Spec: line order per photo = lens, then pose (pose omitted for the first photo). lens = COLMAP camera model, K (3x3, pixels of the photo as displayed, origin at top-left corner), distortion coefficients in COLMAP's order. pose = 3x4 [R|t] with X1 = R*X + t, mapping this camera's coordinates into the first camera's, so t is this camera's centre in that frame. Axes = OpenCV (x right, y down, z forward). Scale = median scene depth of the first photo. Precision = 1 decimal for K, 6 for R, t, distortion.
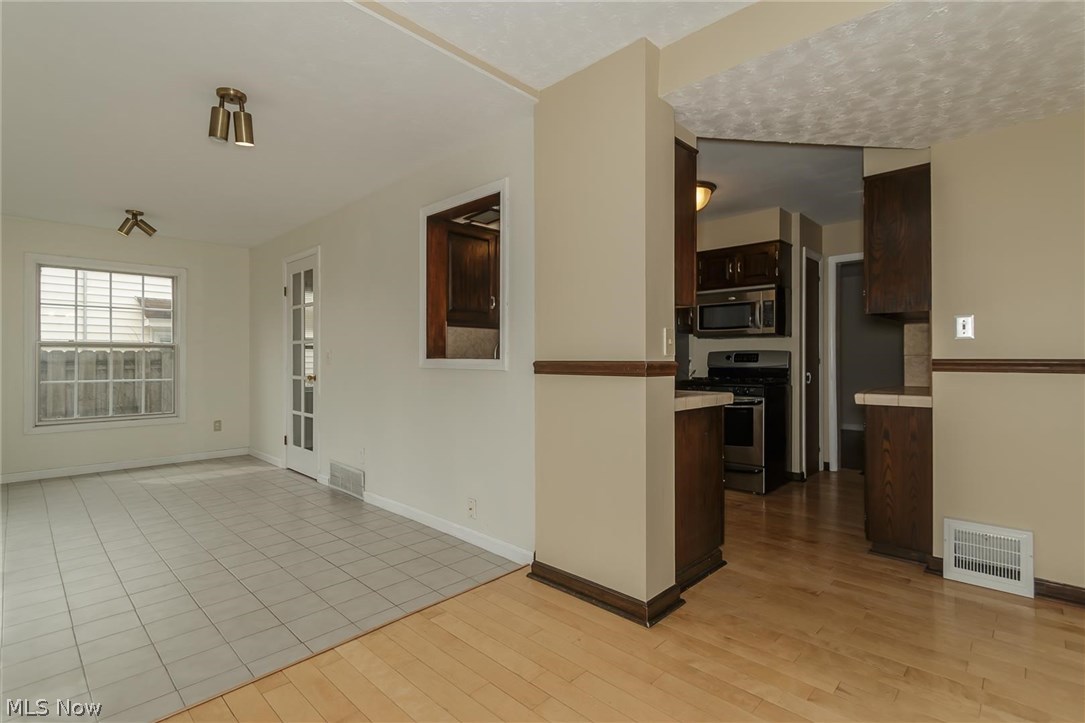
lens RADIAL K [[520.1, 0, 573.4], [0, 520.1, 361.1], [0, 0, 1]] dist [-0.005260, -0.001064]
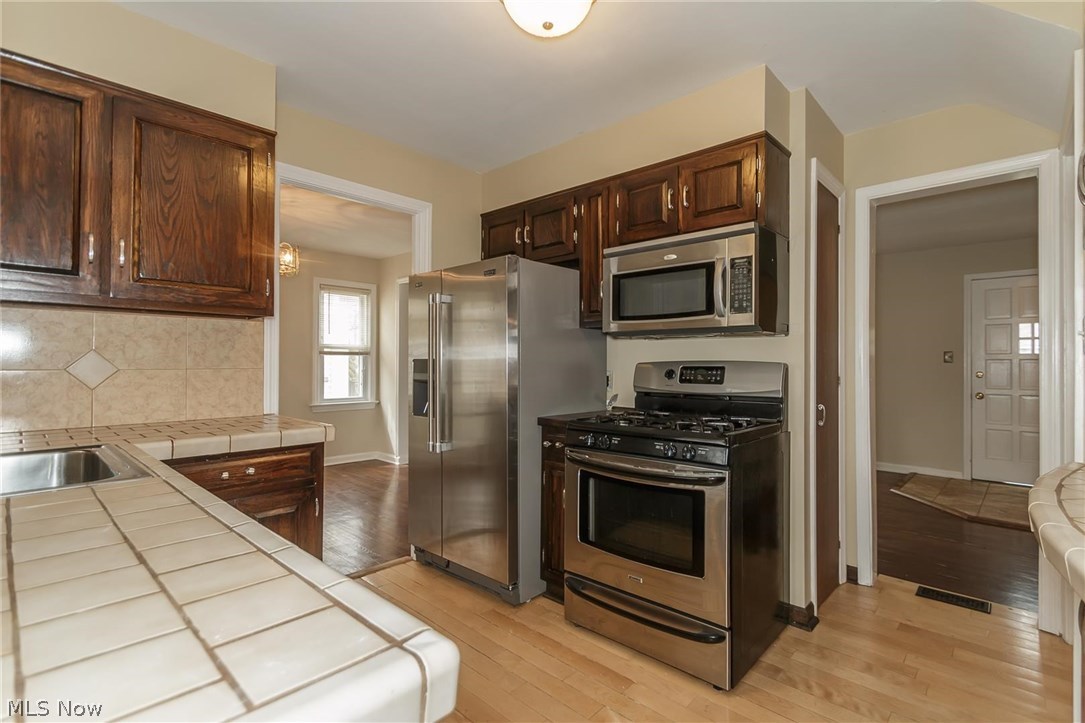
lens RADIAL K [[520.1, 0, 573.4], [0, 520.1, 361.1], [0, 0, 1]] dist [-0.005260, -0.001064]
pose [[0.999919, 0.004055, 0.012102, 0.203791], [-0.003954, 0.999957, -0.008390, -0.015806], [-0.012135, 0.008342, 0.999892, 0.496544]]
